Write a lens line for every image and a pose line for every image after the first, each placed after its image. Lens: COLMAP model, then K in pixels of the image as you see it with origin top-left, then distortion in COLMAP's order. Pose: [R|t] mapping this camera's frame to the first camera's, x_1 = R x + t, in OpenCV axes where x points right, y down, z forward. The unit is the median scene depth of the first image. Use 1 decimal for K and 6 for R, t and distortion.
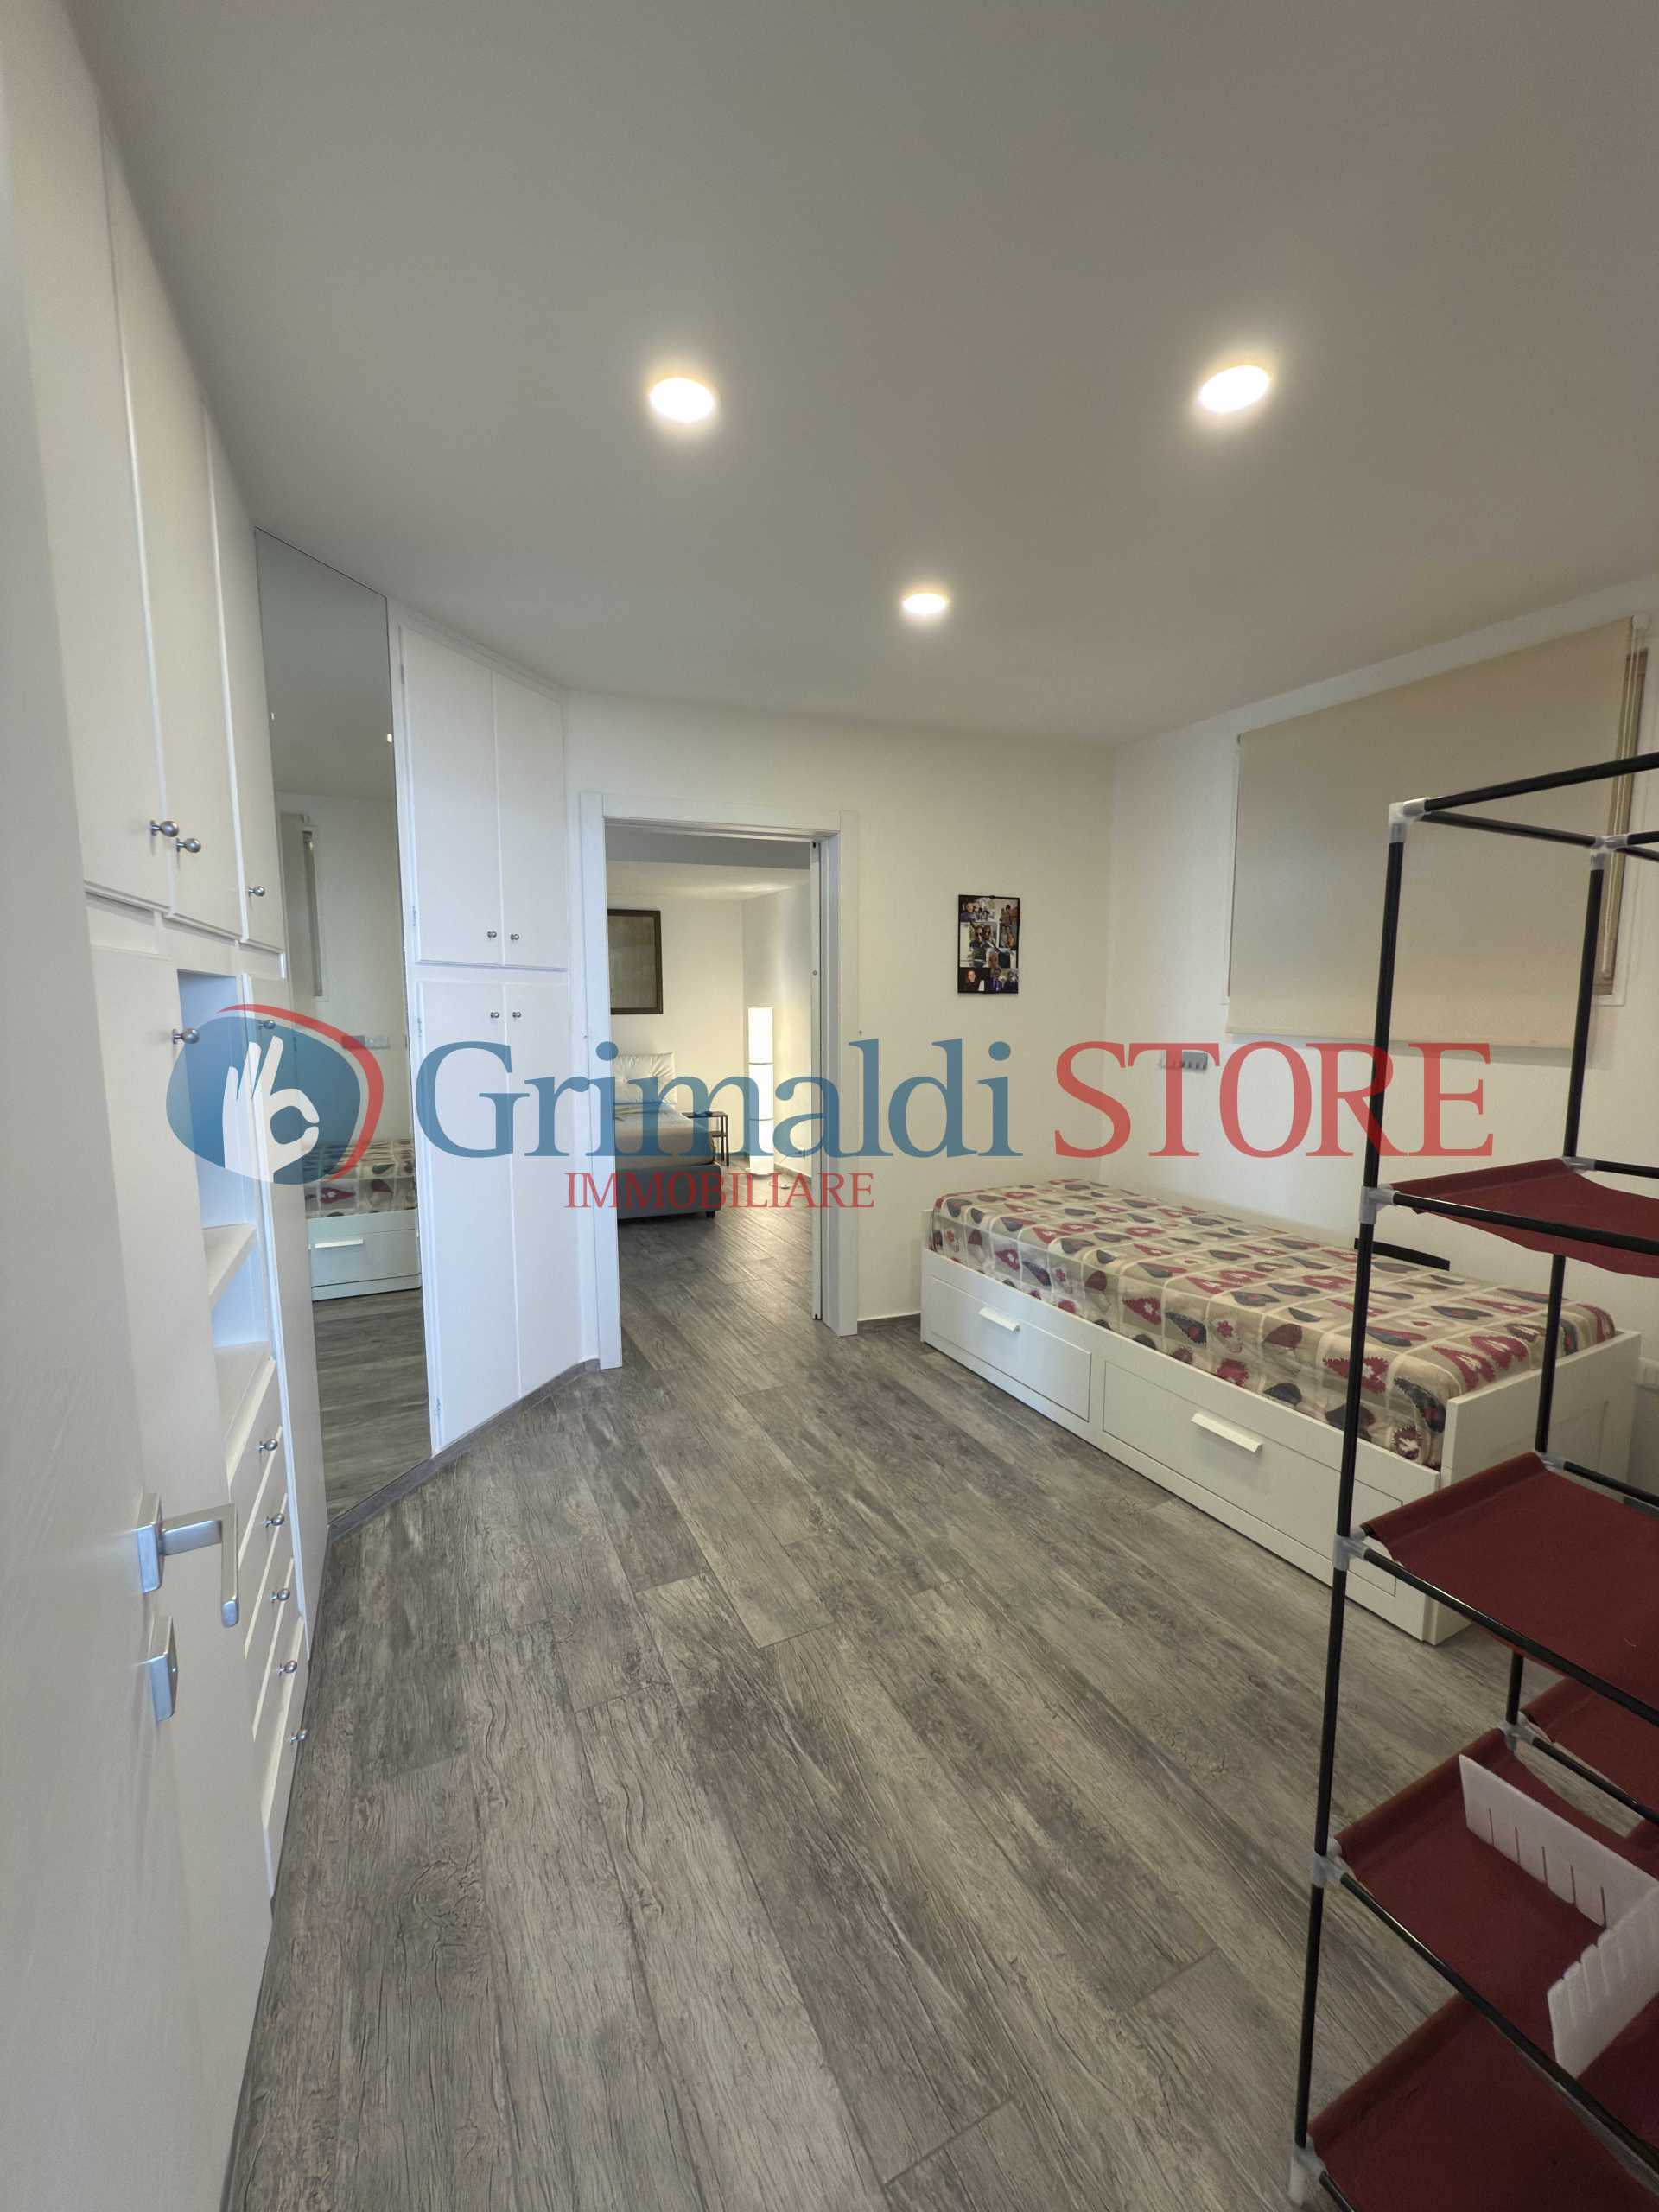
lens RADIAL K [[880.2, 0, 828.8], [0, 880.2, 1101.9], [0, 0, 1]] dist [-0.000952, 0.000923]
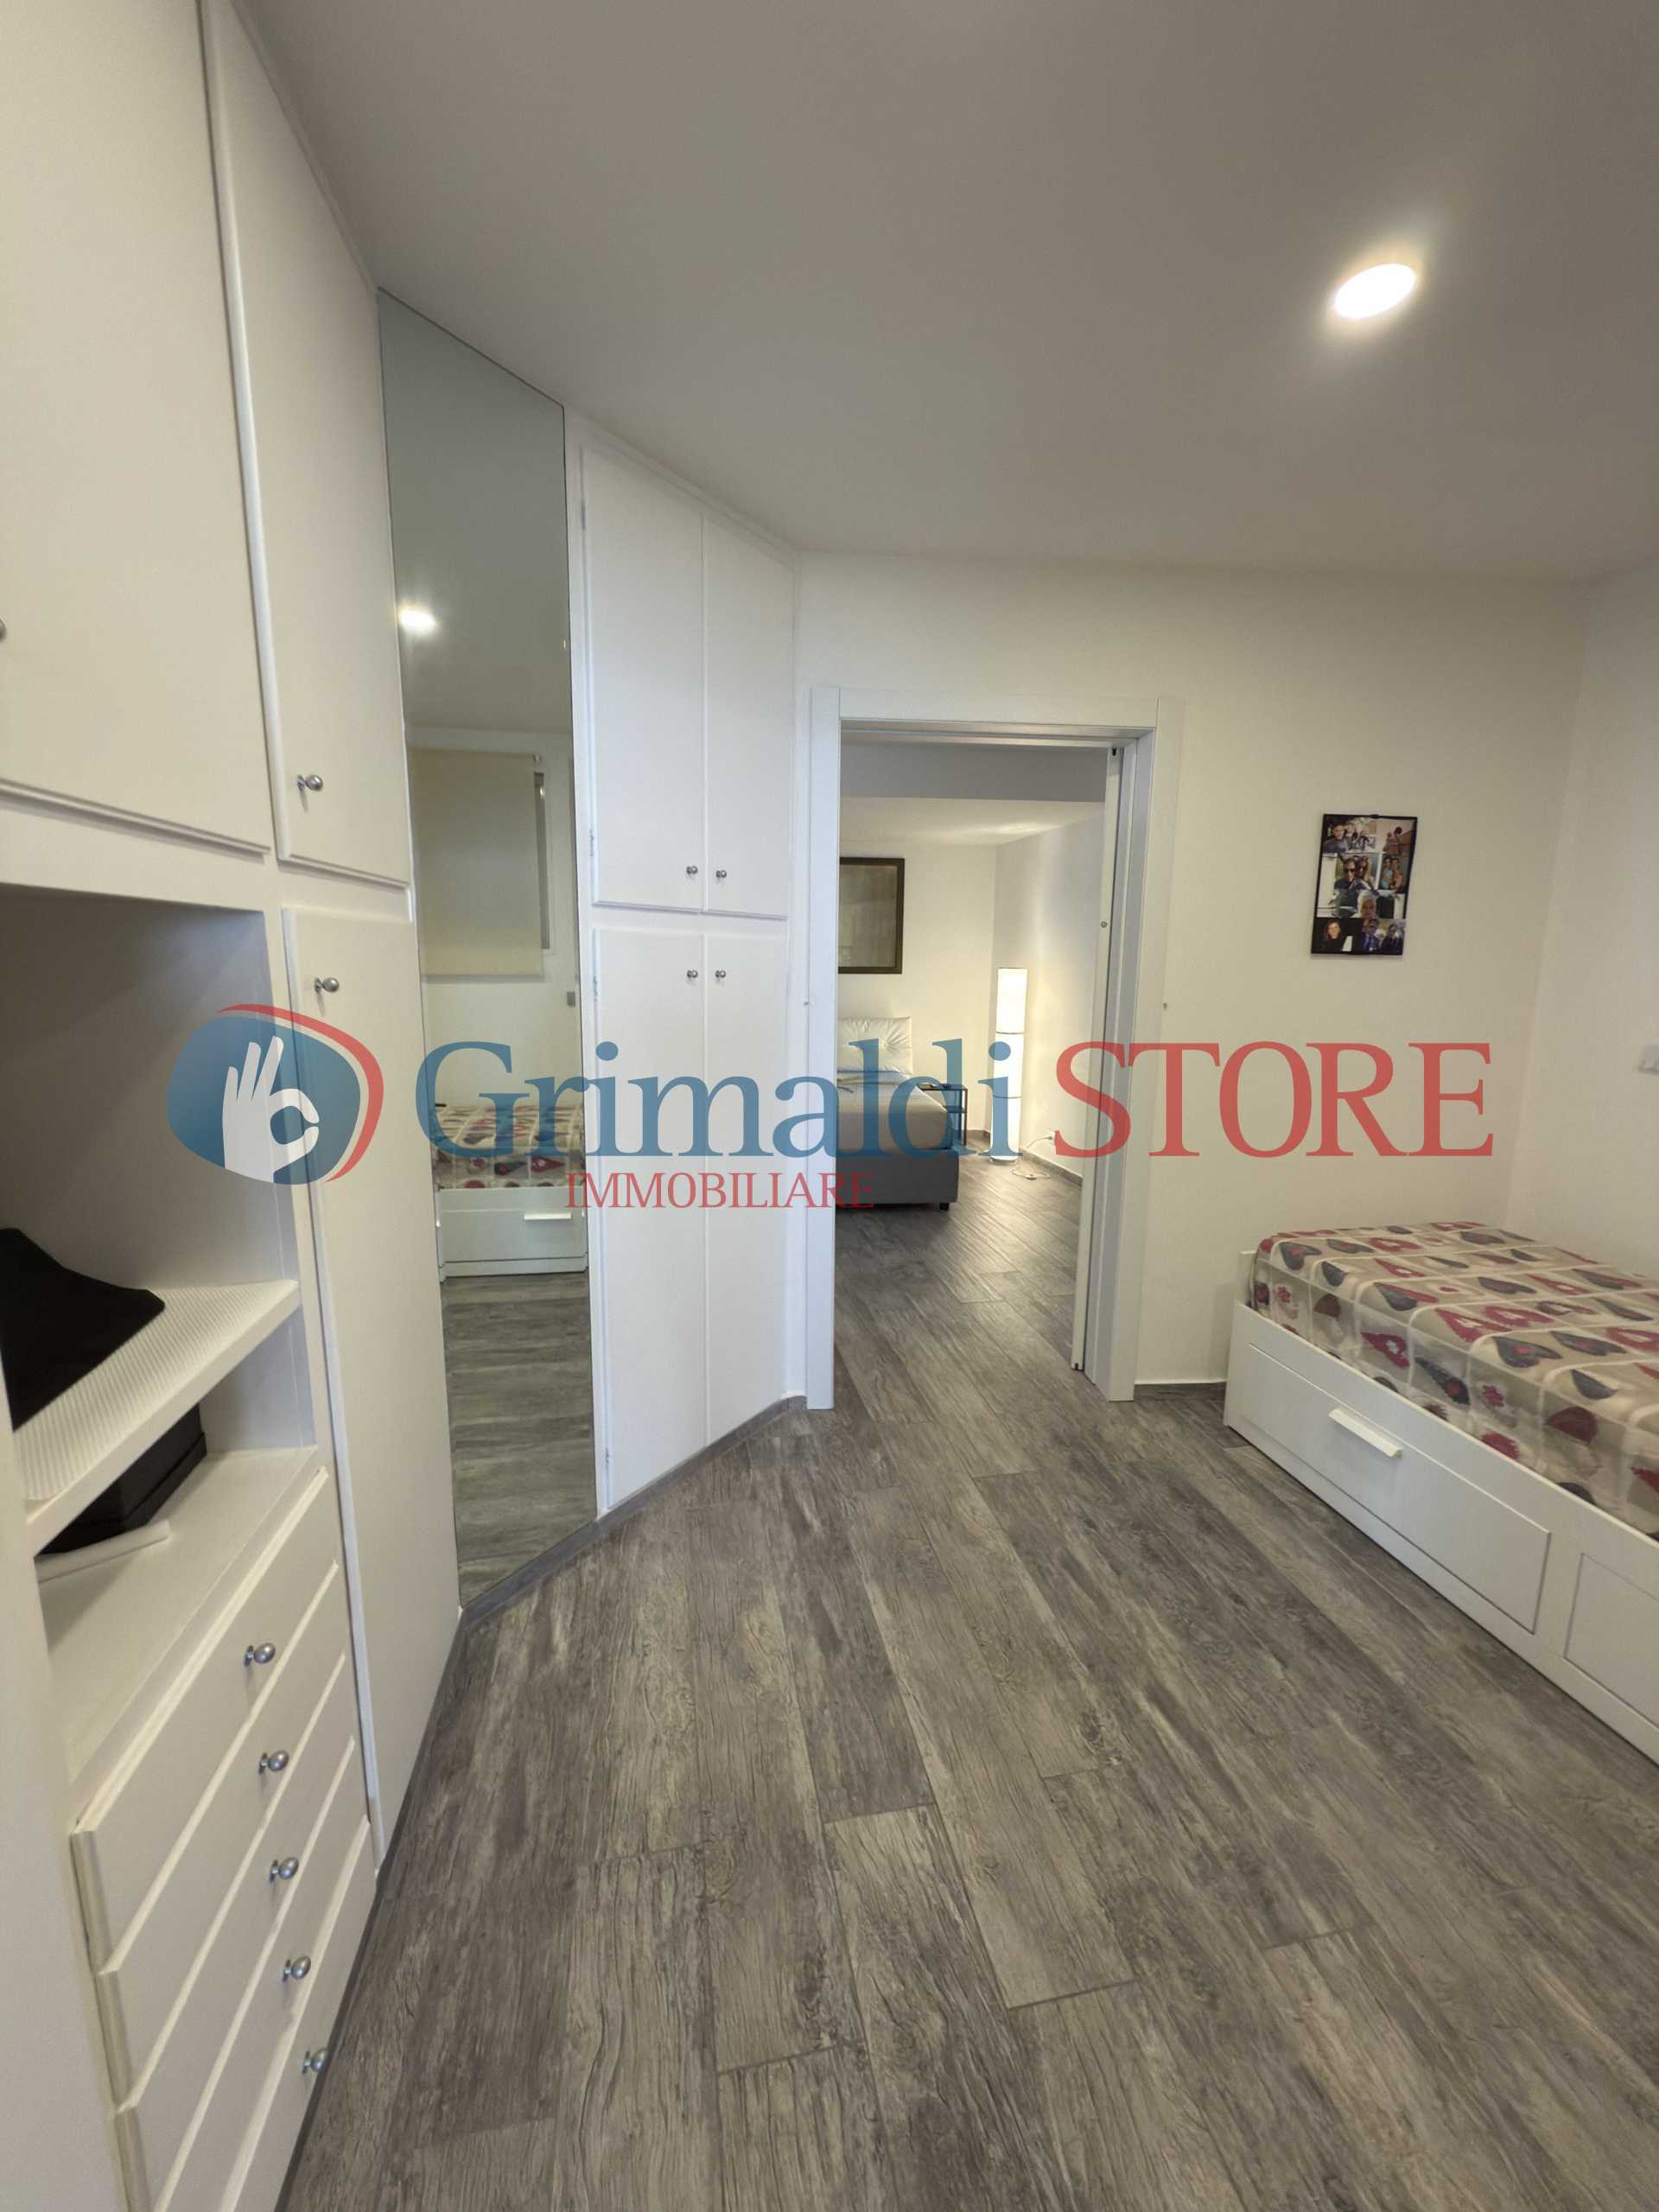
lens RADIAL K [[880.2, 0, 826.8], [0, 880.2, 1098.6], [0, 0, 1]] dist [-0.000952, 0.000923]
pose [[0.964113, 0.054862, -0.259763, -0.053545], [-0.044034, 0.997908, 0.047325, -0.030123], [0.261816, -0.034188, 0.964512, 0.270038]]
